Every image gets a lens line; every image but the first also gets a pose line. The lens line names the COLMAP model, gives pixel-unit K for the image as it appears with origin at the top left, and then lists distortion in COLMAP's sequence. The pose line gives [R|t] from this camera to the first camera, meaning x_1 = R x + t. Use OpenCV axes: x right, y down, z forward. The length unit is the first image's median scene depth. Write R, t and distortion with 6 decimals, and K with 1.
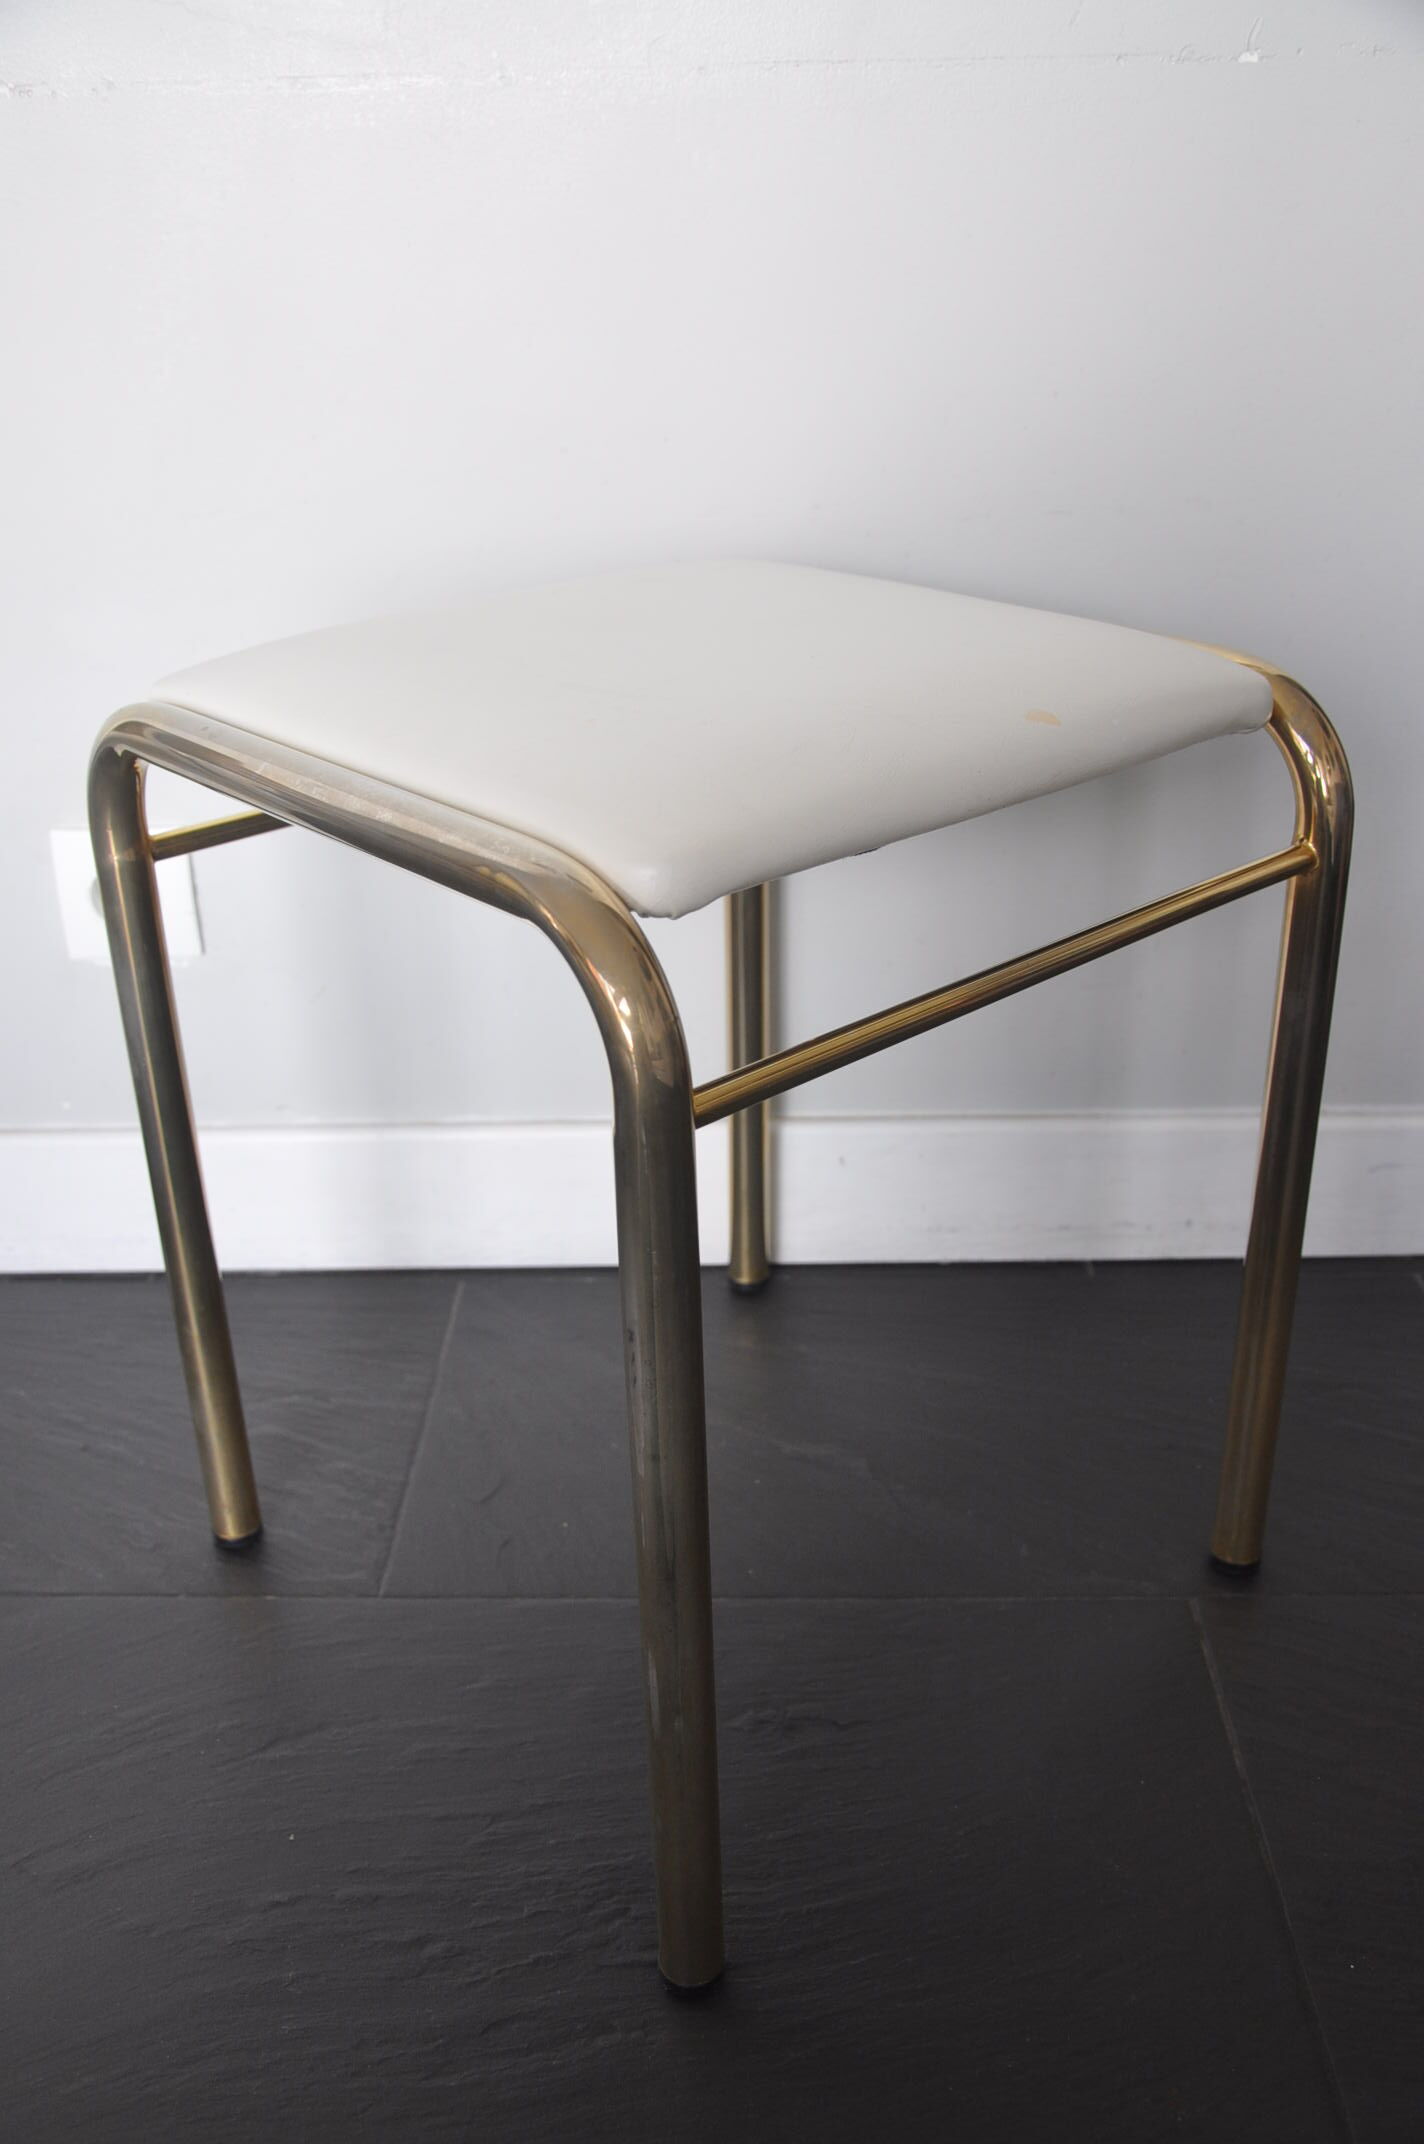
lens RADIAL K [[1907.6, 0, 712.0], [0, 1907.6, 1072.0], [0, 0, 1]] dist [-0.108086, 0.140338]
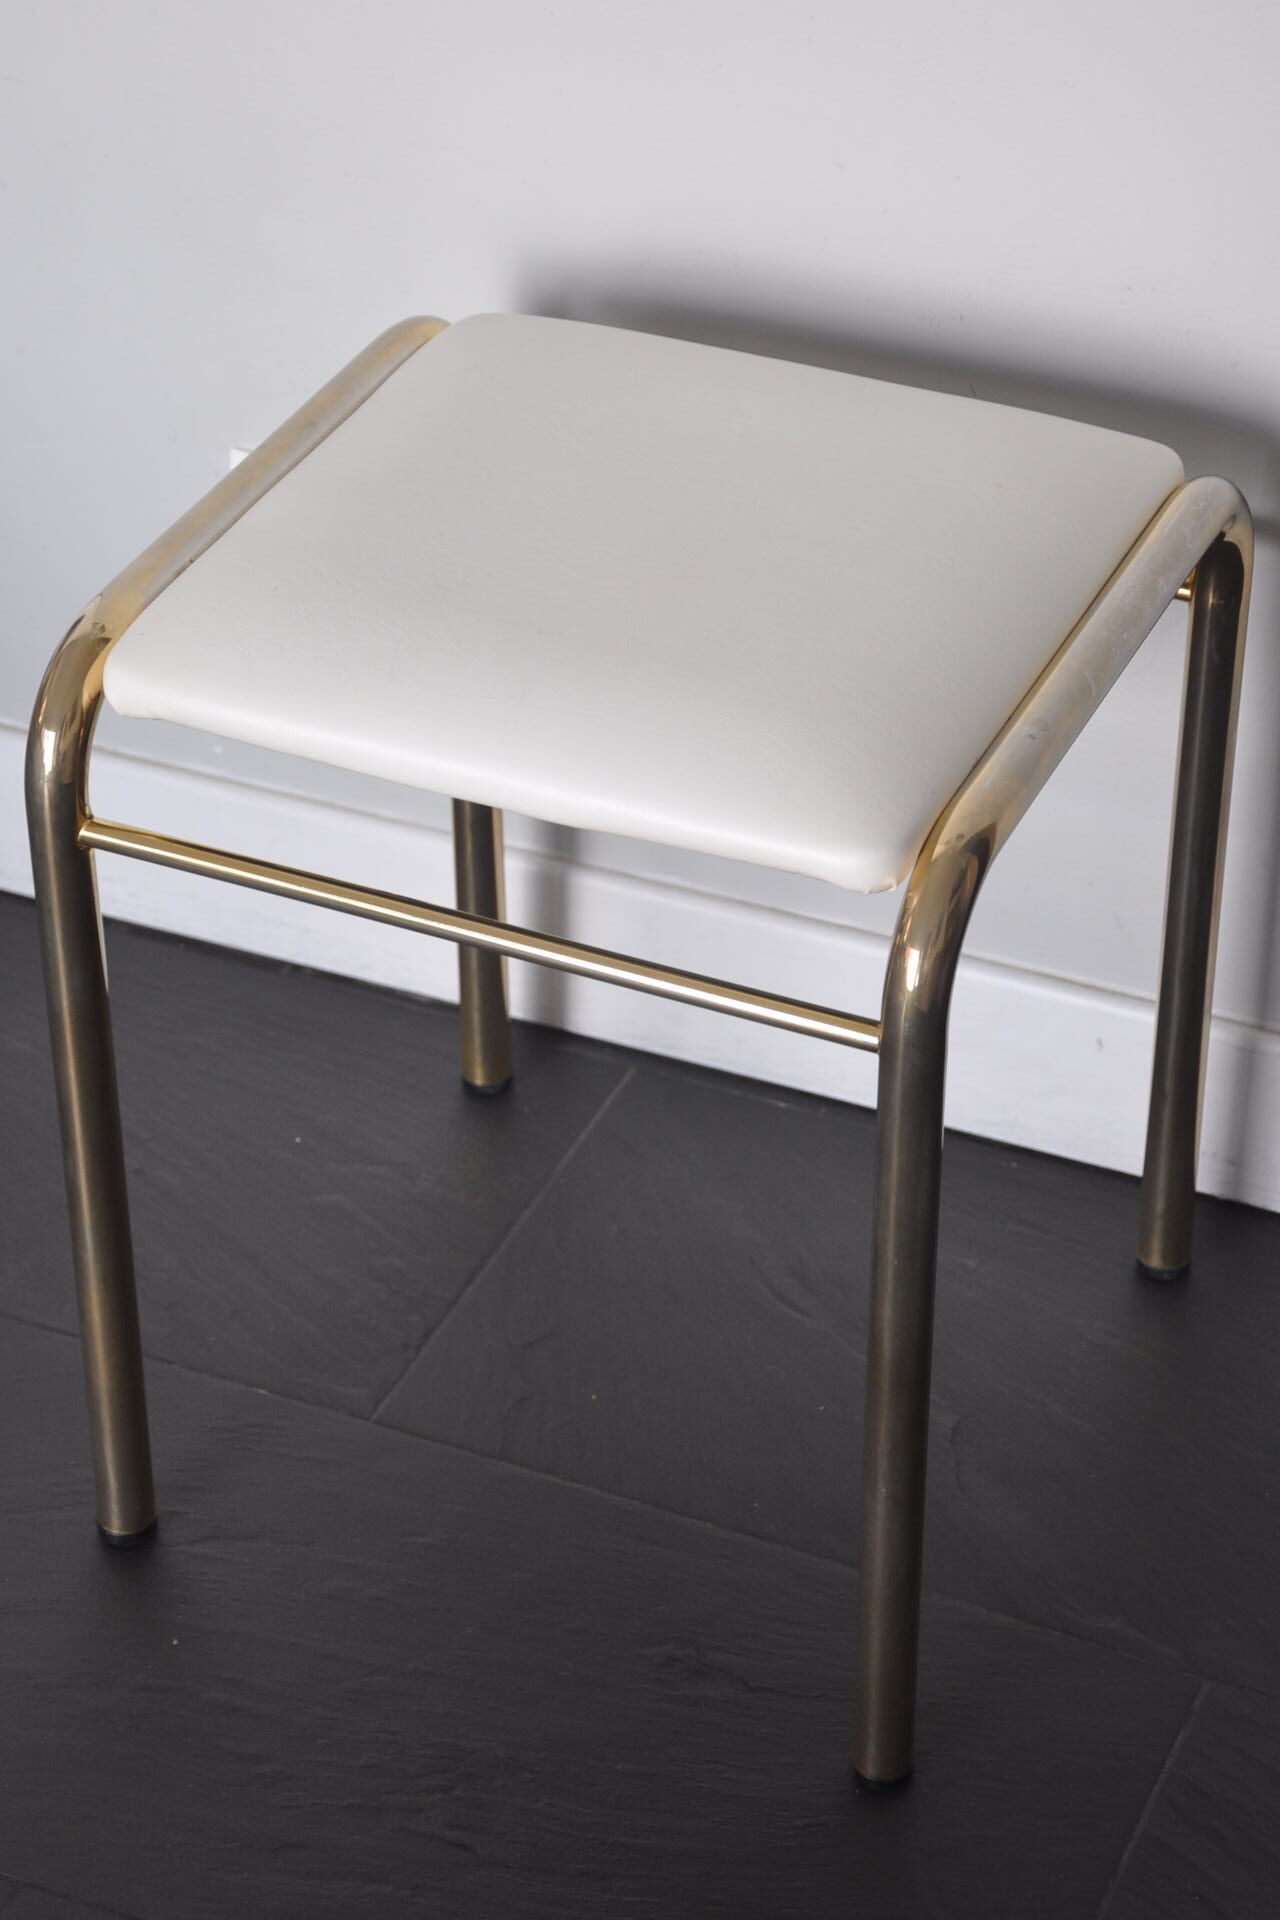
lens RADIAL K [[4228.5, 0, 681.2], [0, 4228.5, 965.9], [0, 0, 1]] dist [0.216656, 0.101670]
pose [[0.926033, 0.237337, -0.293485, 0.521819], [-0.183834, 0.962710, 0.198479, -0.376550], [0.329648, -0.129846, 0.935132, -0.861877]]
